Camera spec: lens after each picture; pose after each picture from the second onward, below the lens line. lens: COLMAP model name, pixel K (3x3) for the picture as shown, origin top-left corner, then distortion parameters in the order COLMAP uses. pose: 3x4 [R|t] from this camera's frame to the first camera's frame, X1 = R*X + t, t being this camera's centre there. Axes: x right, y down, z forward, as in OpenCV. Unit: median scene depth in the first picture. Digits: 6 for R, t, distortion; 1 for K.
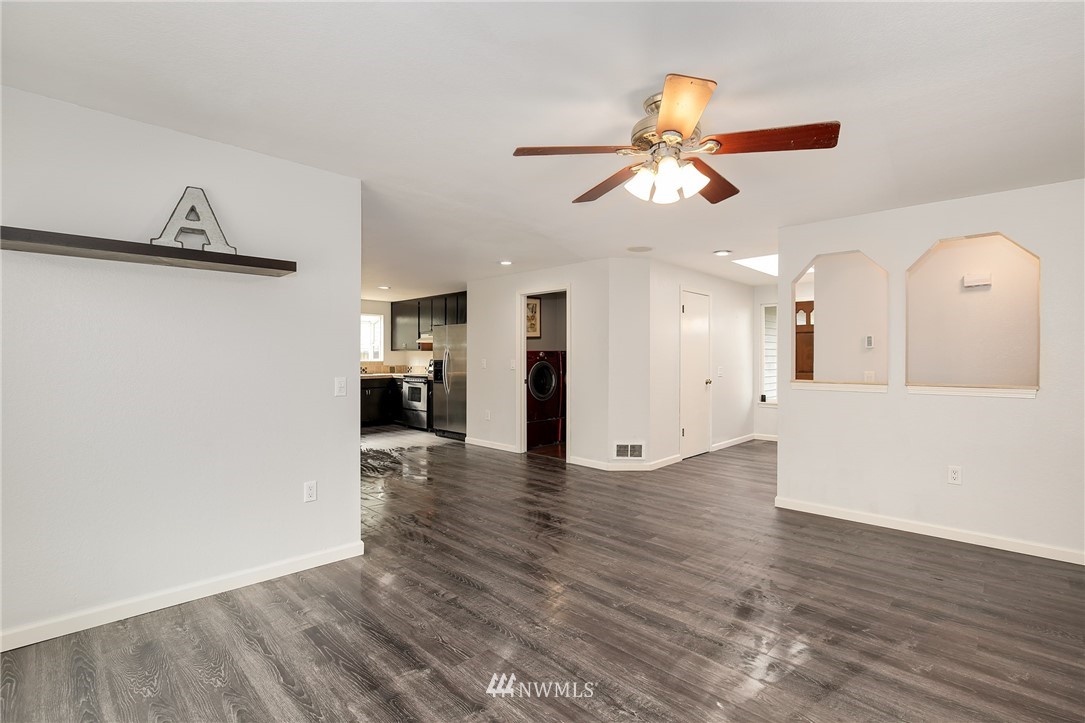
lens RADIAL K [[504.9, 0, 547.2], [0, 504.9, 362.4], [0, 0, 1]] dist [-0.035343, 0.005821]
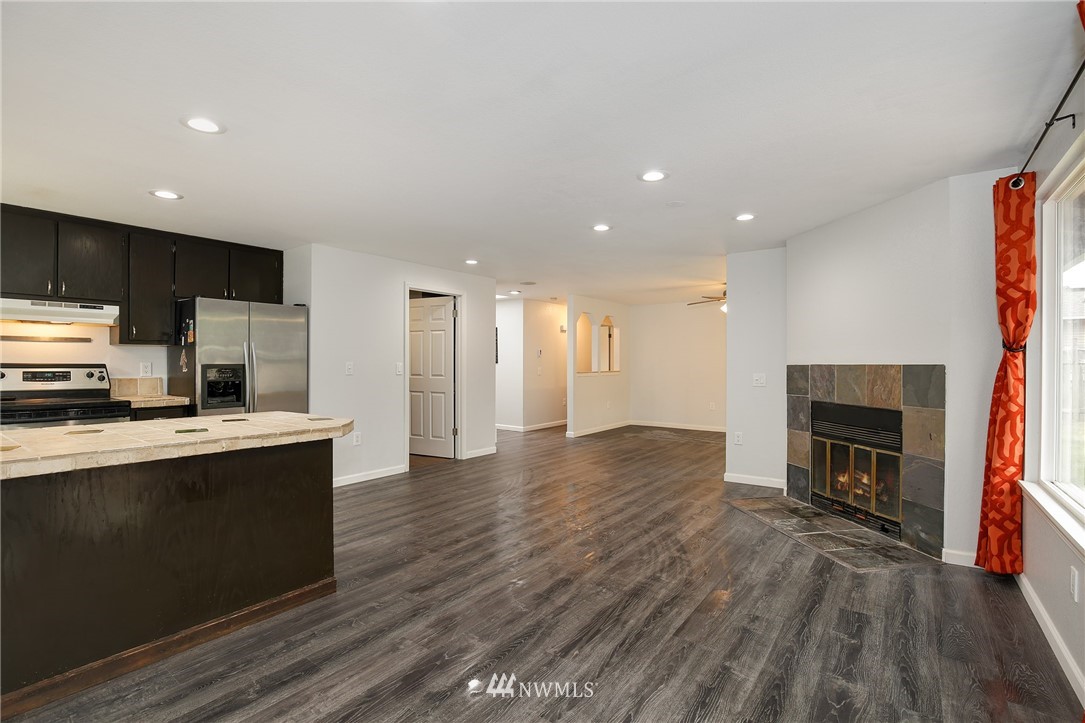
lens RADIAL K [[504.9, 0, 547.7], [0, 504.9, 368.1], [0, 0, 1]] dist [-0.035343, 0.005821]
pose [[-0.139882, -0.017482, 0.990014, -1.559220], [0.005277, 0.999817, 0.018401, -0.016281], [-0.990154, 0.007798, -0.139764, 1.474585]]
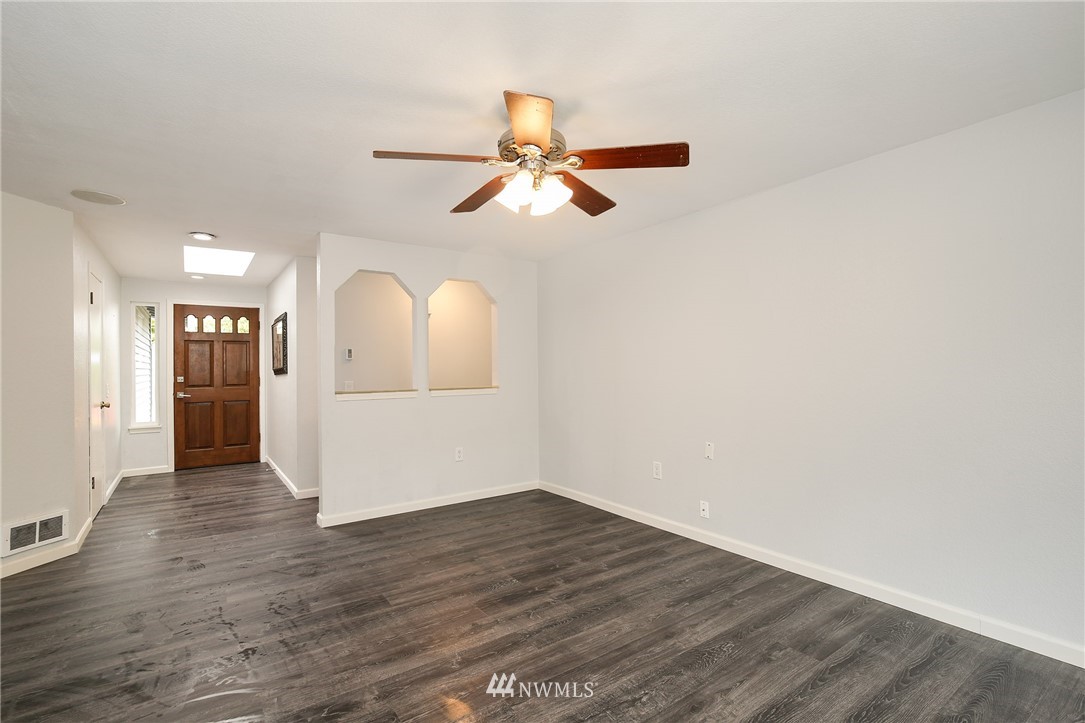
lens RADIAL K [[504.9, 0, 551.5], [0, 504.9, 354.8], [0, 0, 1]] dist [-0.035343, 0.005821]
pose [[0.175455, 0.014936, 0.984374, -0.415675], [0.022928, 0.999552, -0.019253, -0.006980], [-0.984221, 0.025948, 0.175033, 0.435962]]
